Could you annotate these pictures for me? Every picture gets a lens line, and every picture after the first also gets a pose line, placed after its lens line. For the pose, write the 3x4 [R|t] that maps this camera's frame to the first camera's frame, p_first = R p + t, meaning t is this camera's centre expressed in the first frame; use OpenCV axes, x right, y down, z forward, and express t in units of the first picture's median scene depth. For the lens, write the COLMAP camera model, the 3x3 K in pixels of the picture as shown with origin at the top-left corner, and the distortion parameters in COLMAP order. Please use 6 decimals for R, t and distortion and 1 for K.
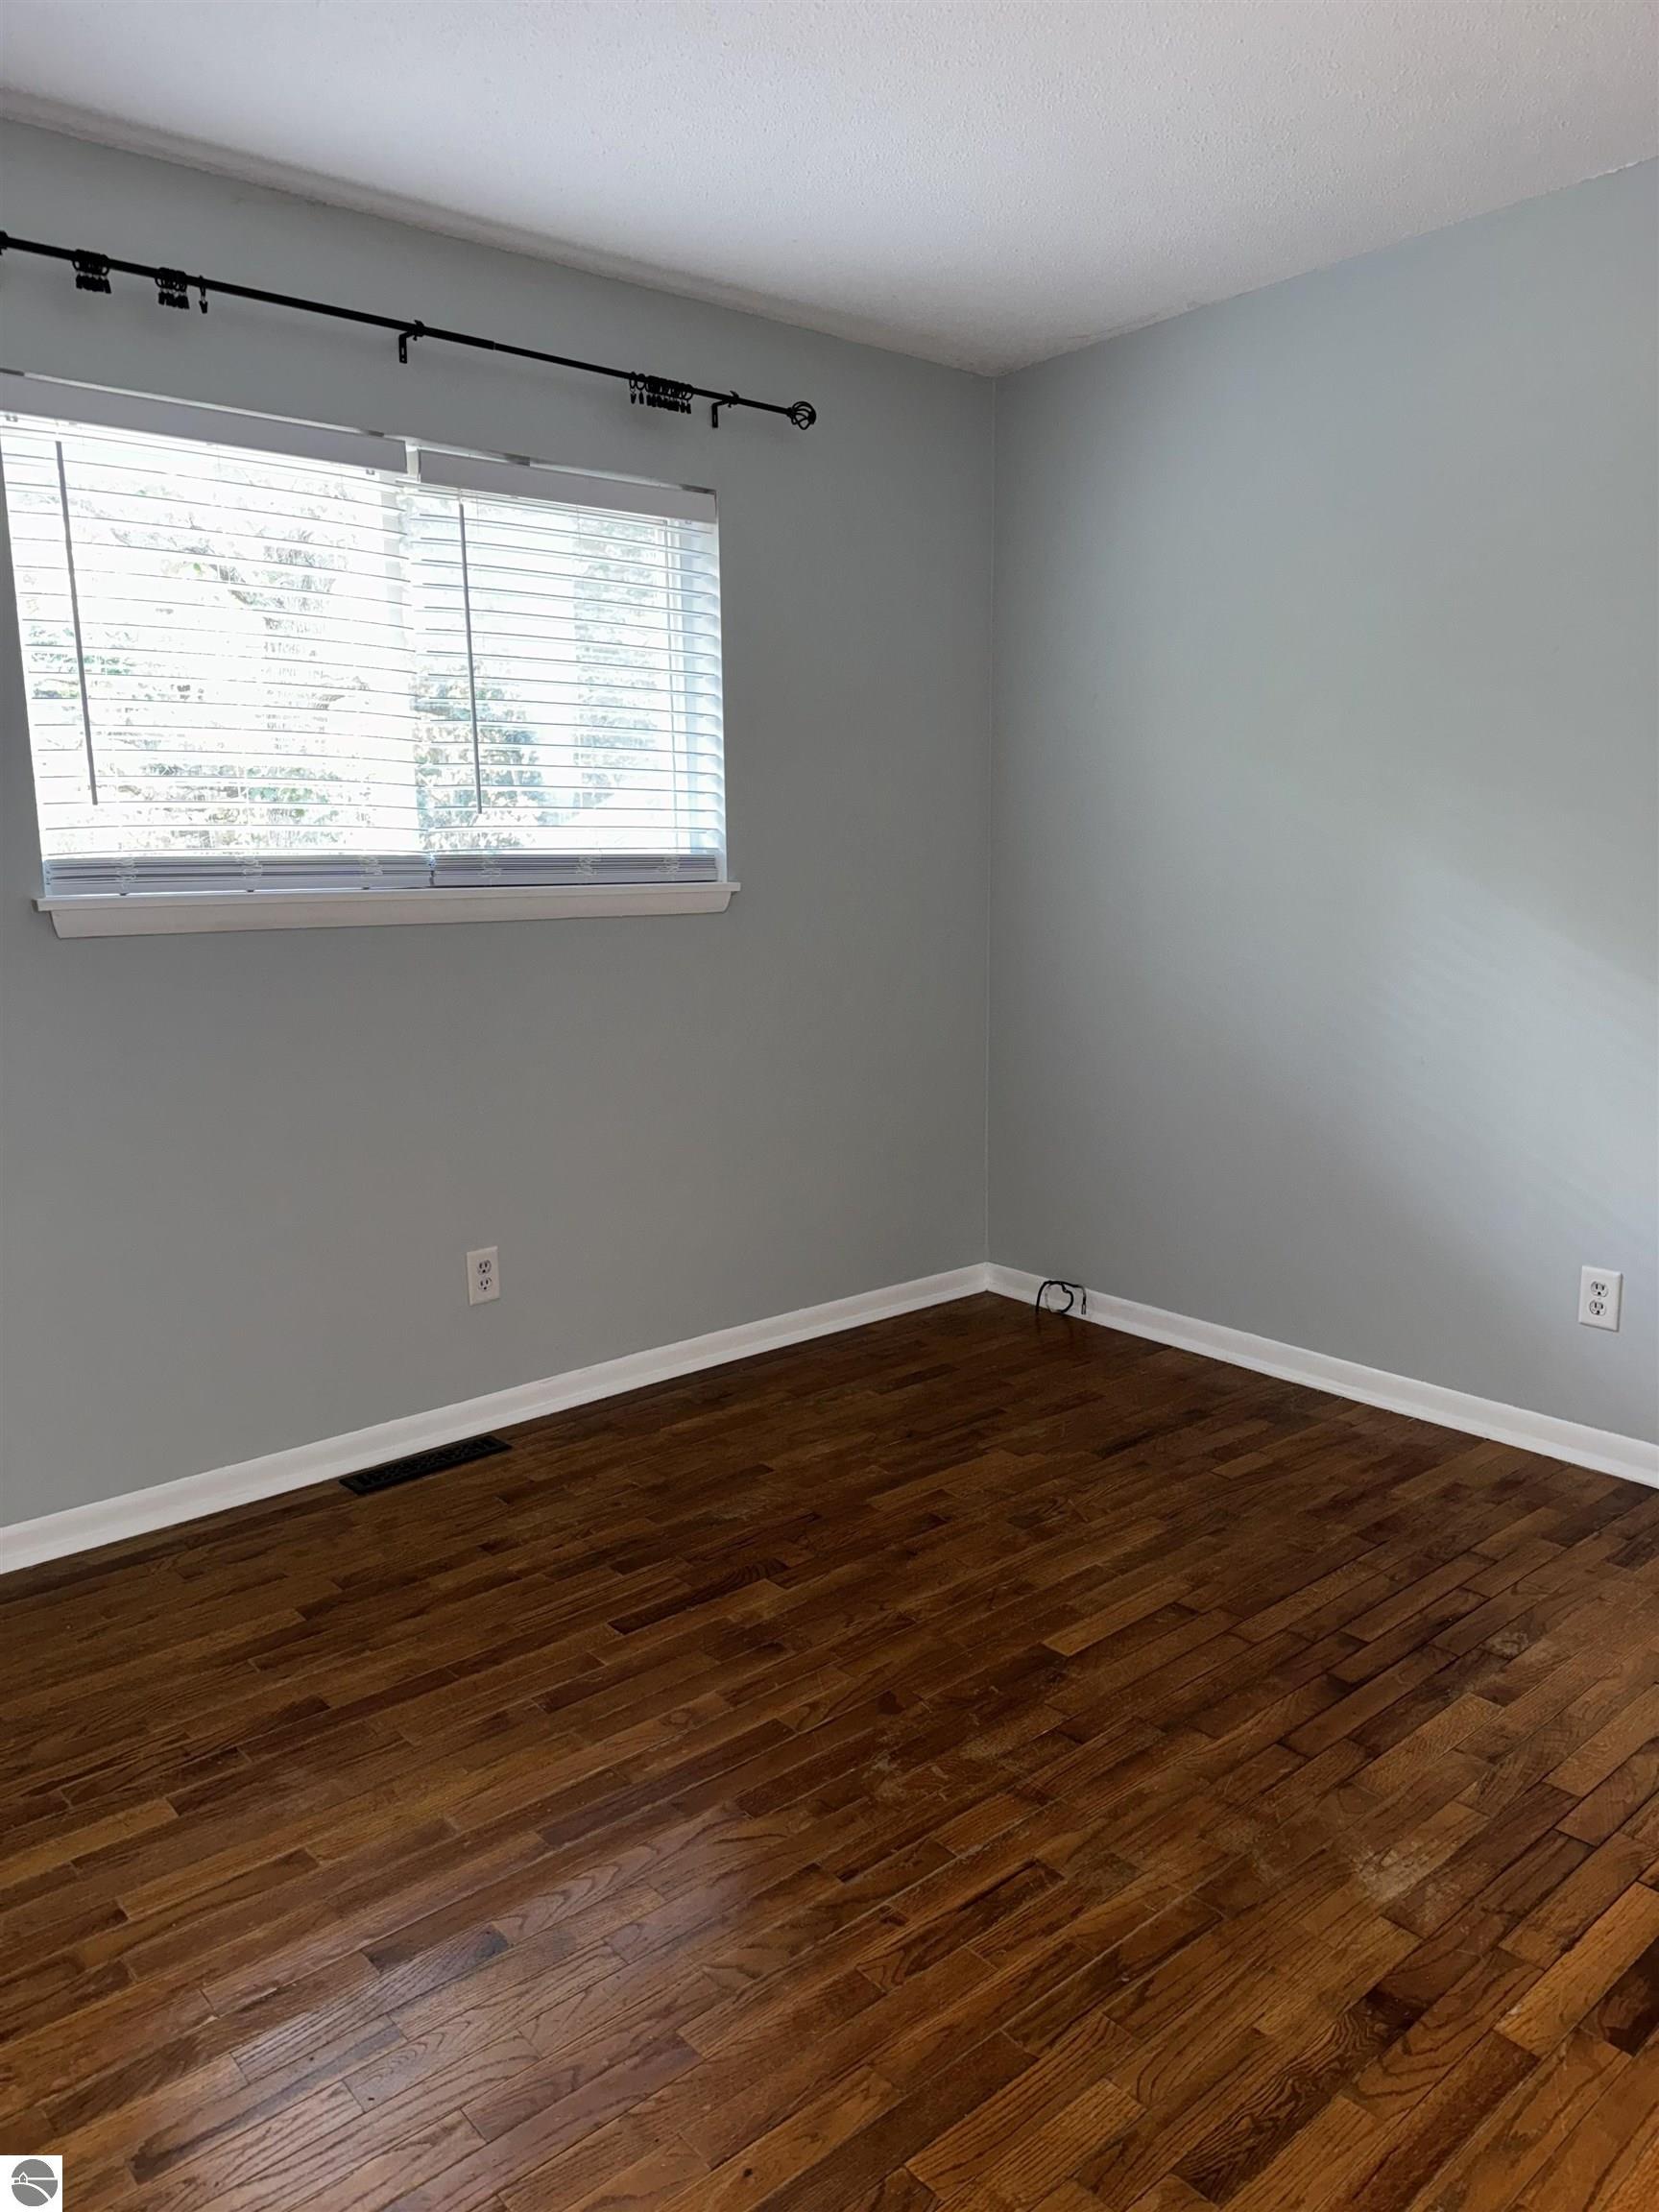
lens RADIAL K [[1524.9, 0, 835.1], [0, 1524.9, 1113.8], [0, 0, 1]] dist [0.102216, -0.146776]
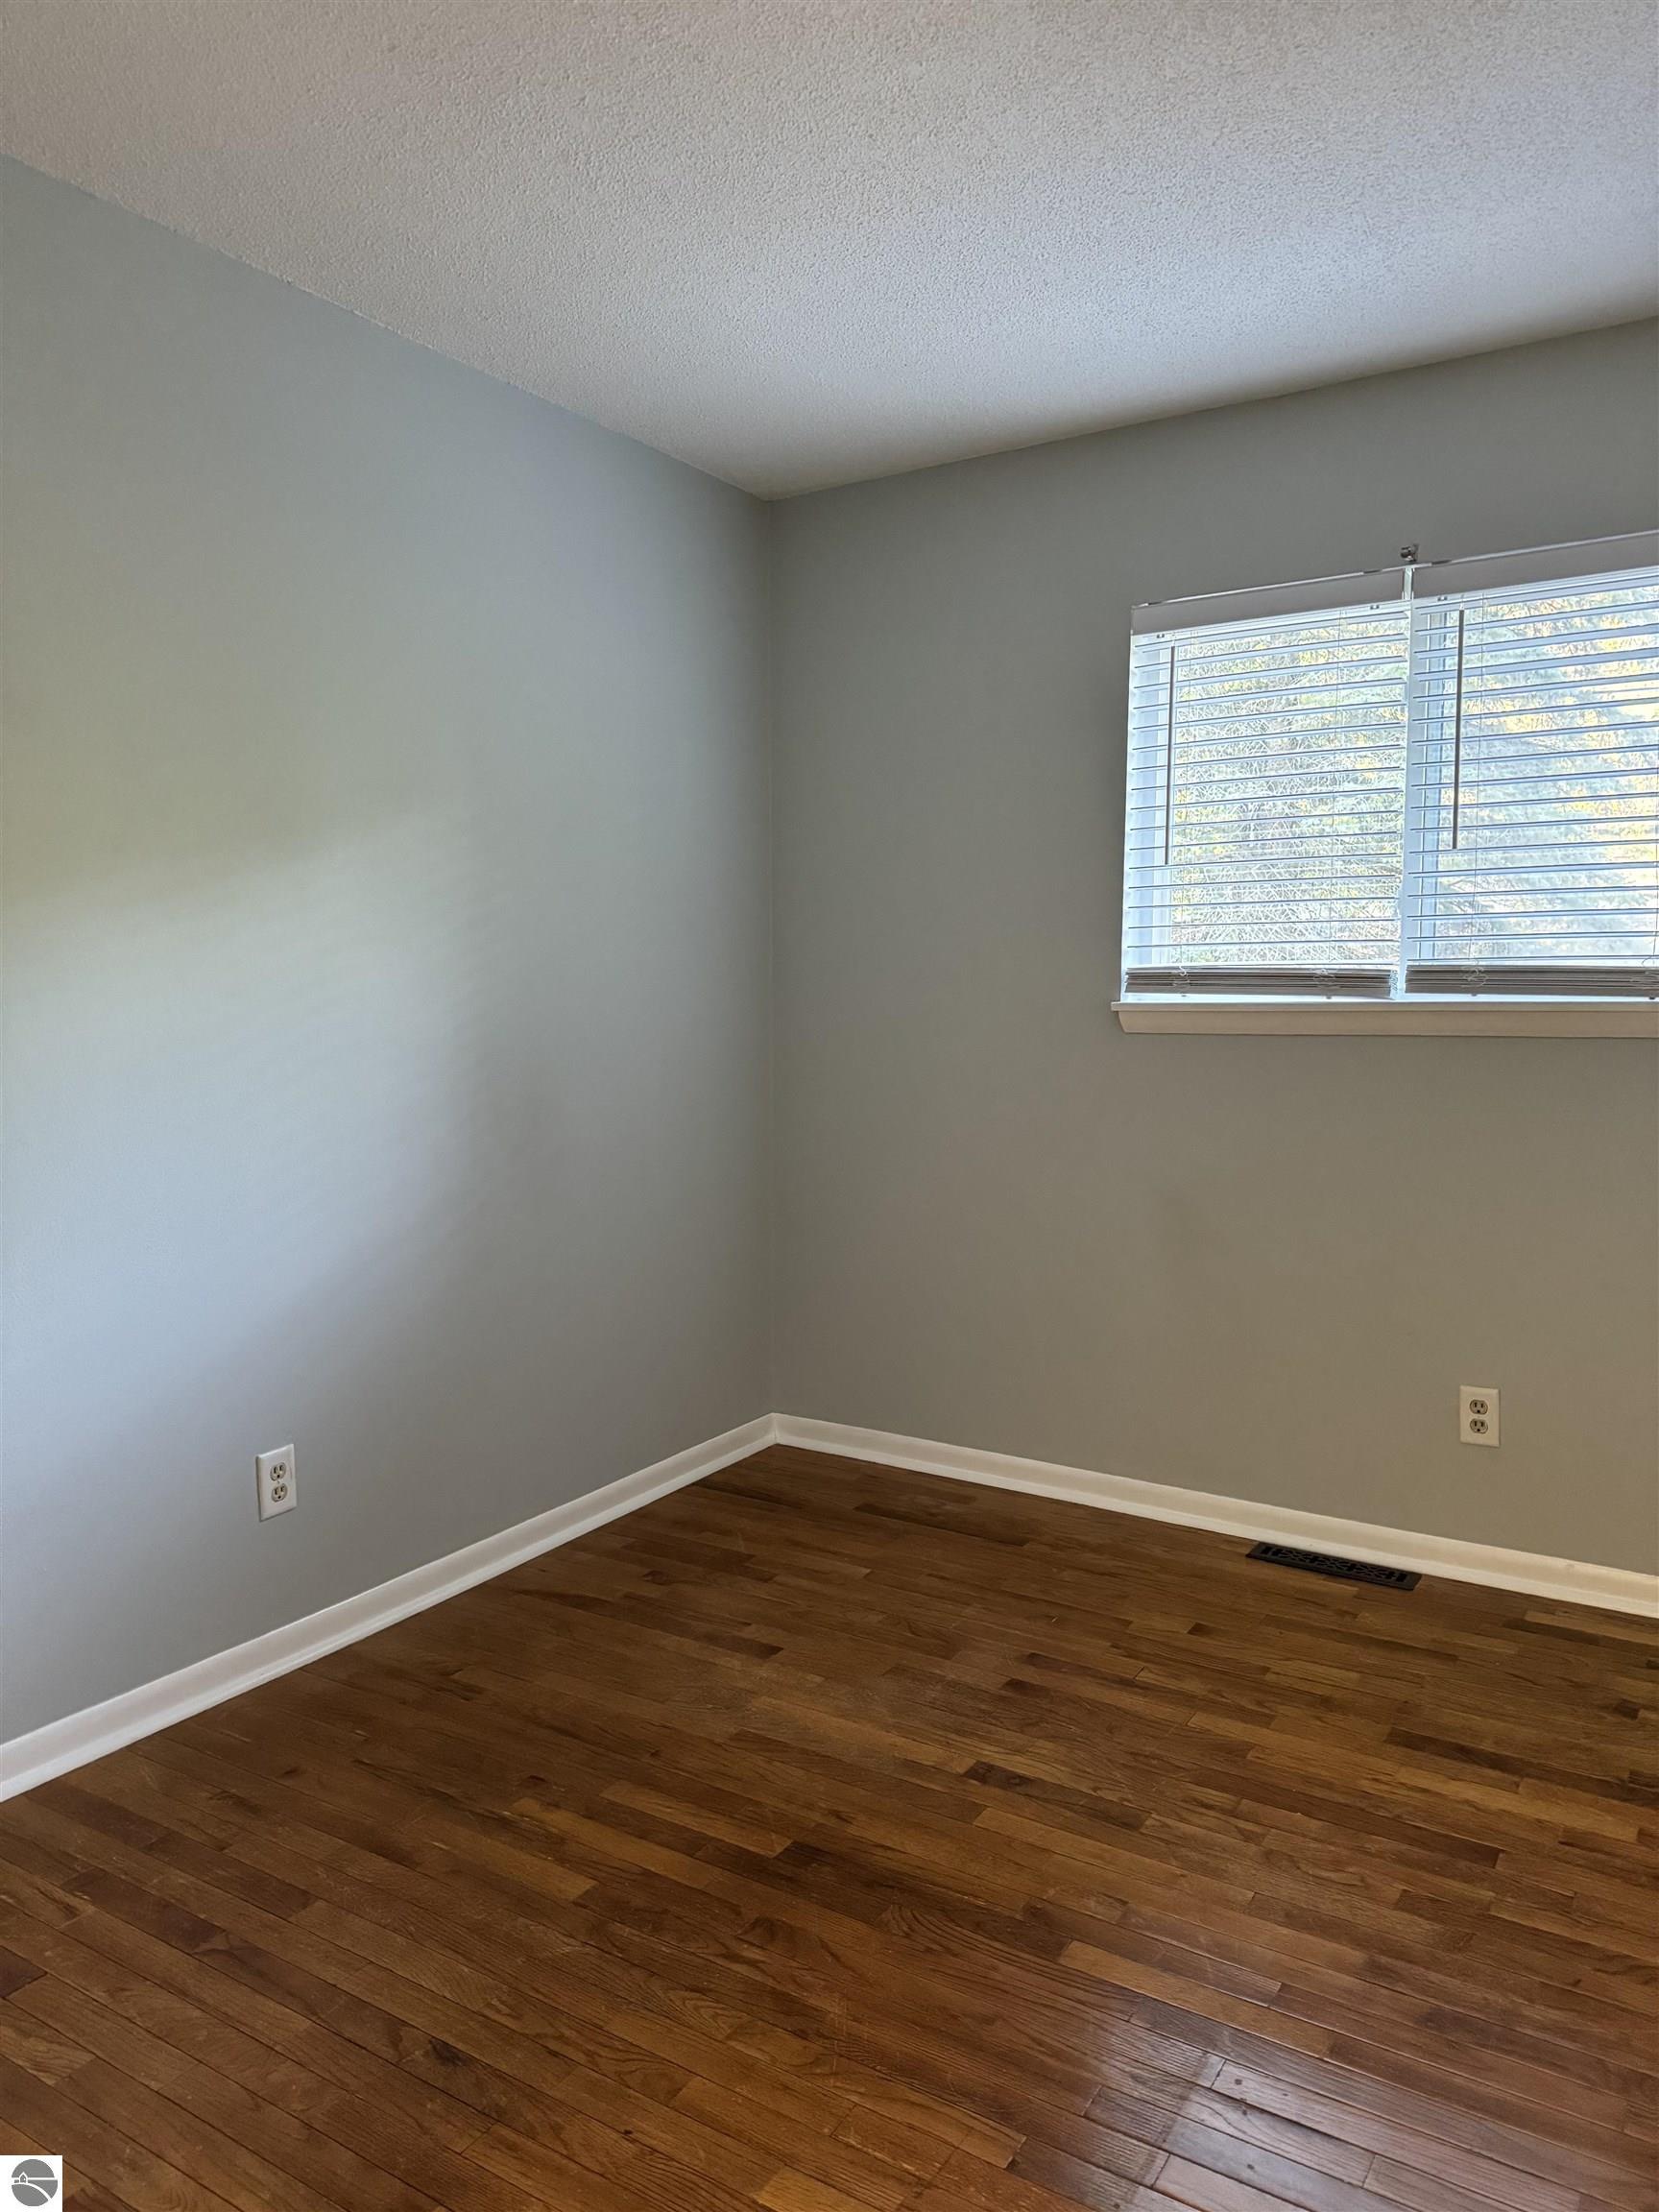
lens RADIAL K [[1524.9, 0, 835.1], [0, 1524.9, 1113.8], [0, 0, 1]] dist [0.102216, -0.146776]
pose [[0.251085, 0.091419, -0.963638, 0.781935], [-0.174972, 0.983417, 0.047704, -0.070981], [0.952019, 0.156631, 0.262917, 0.502153]]
